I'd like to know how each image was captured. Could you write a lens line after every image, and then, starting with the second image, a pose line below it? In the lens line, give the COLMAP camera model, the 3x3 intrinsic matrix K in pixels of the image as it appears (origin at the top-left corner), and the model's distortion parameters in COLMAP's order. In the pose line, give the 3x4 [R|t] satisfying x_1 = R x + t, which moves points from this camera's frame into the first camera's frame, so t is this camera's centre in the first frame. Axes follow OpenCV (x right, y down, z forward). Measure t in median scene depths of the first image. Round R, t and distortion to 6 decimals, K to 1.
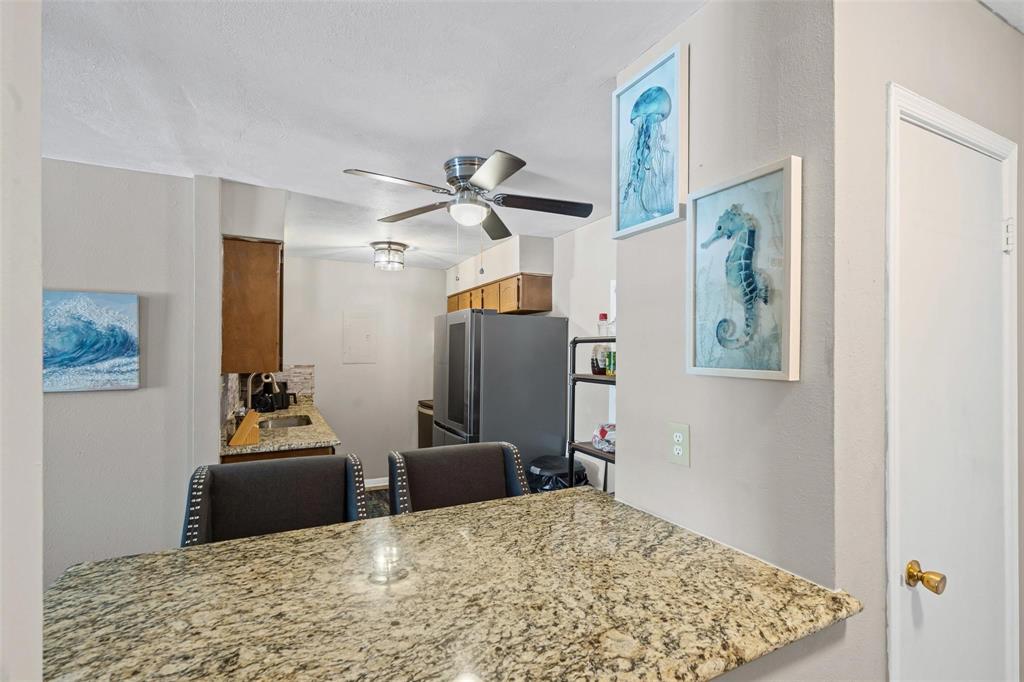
lens RADIAL K [[475.3, 0, 511.1], [0, 475.3, 354.9], [0, 0, 1]] dist [-0.002017, 0.000423]
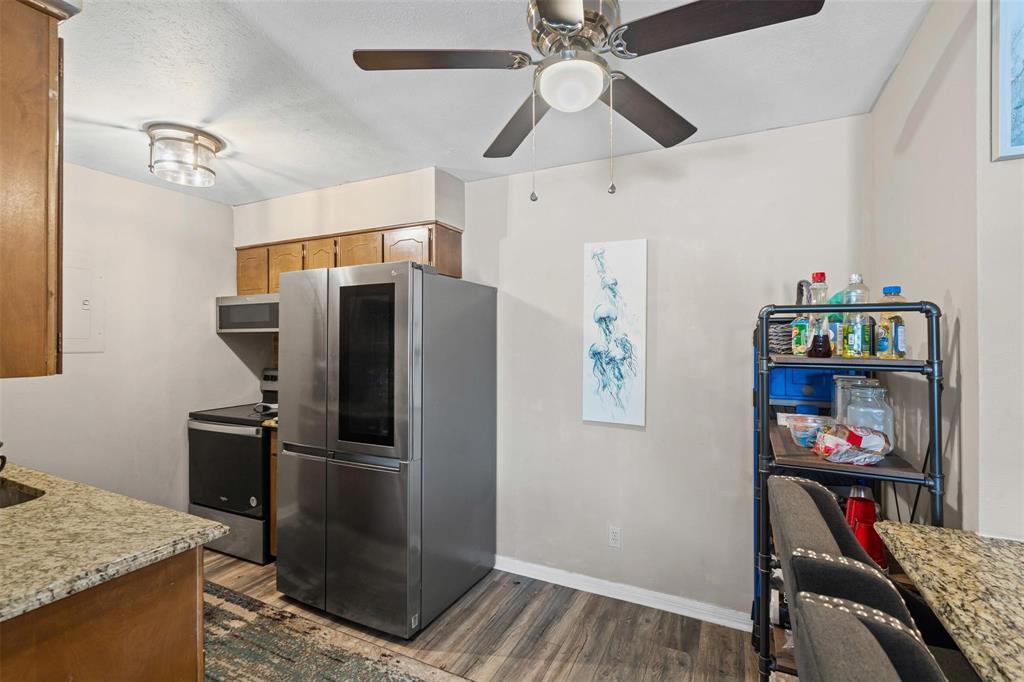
lens RADIAL K [[466.2, 0, 507.1], [0, 466.2, 341.6], [0, 0, 1]] dist [0.000473, 0.000179]
pose [[0.795597, -0.001264, 0.605825, -0.878662], [0.001886, 0.999998, -0.000392, 0.024883], [-0.605824, 0.001455, 0.795598, 1.043033]]
